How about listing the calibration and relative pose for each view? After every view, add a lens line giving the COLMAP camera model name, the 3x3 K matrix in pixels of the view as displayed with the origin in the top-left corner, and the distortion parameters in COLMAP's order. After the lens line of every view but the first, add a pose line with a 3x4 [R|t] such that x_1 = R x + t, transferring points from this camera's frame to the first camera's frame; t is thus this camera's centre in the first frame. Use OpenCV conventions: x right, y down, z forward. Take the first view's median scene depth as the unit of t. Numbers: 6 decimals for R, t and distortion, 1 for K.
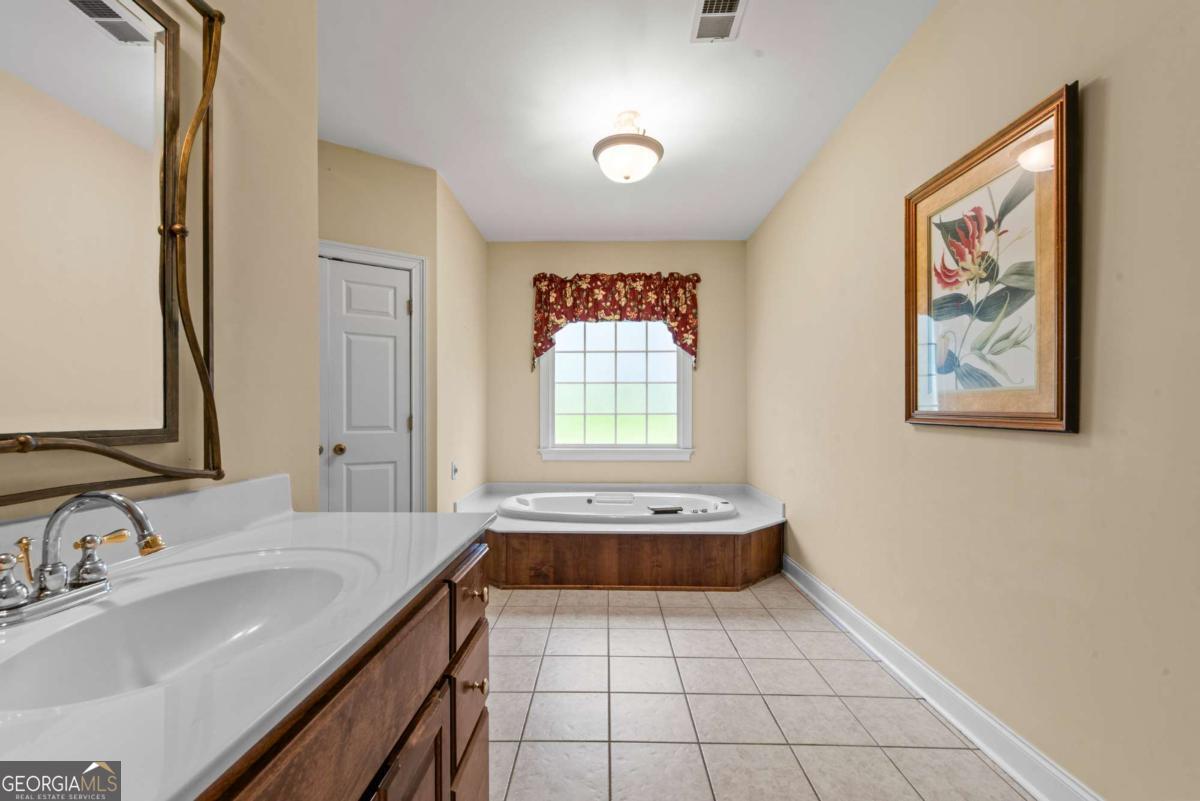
lens RADIAL K [[475.6, 0, 571.2], [0, 475.6, 421.4], [0, 0, 1]] dist [0.006768, -0.002990]
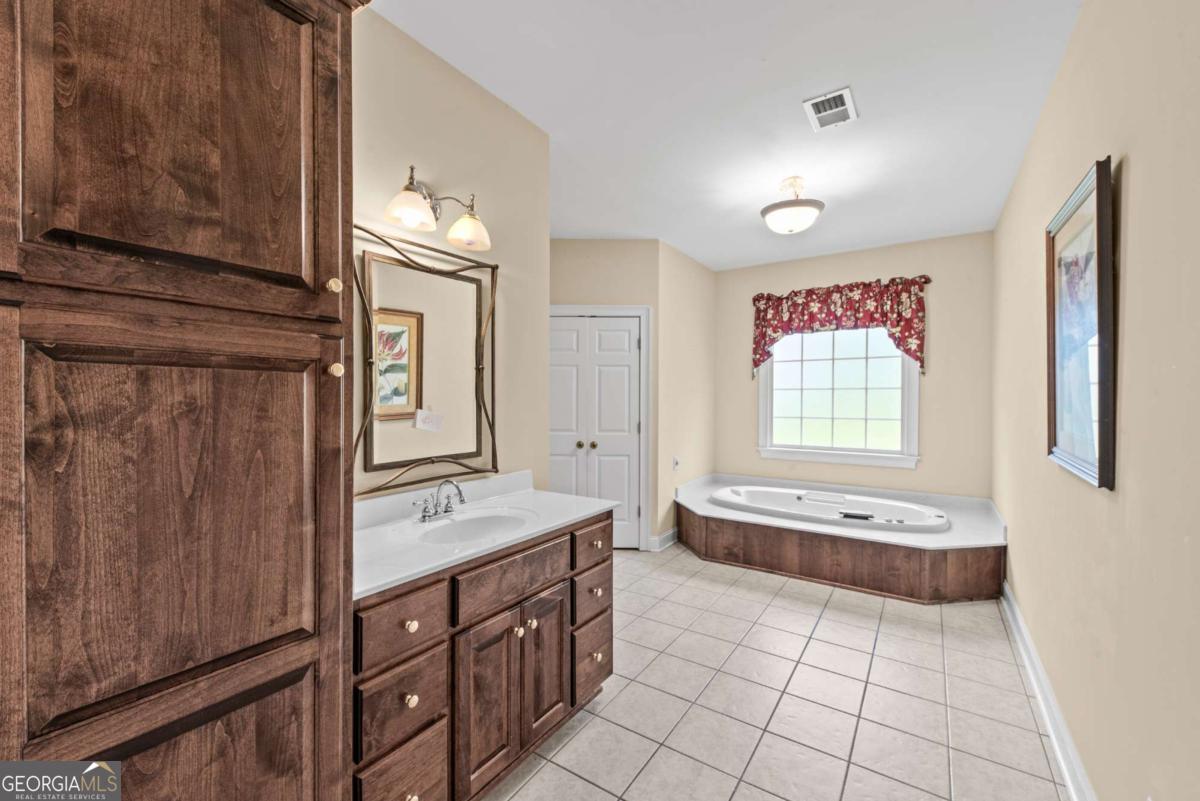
lens RADIAL K [[475.6, 0, 607.1], [0, 475.6, 399.1], [0, 0, 1]] dist [0.006768, -0.002990]
pose [[0.847497, 0.003240, -0.530791, 0.308815], [-0.001986, 0.999994, 0.002933, -0.081333], [0.530797, -0.001432, 0.847498, -0.214210]]
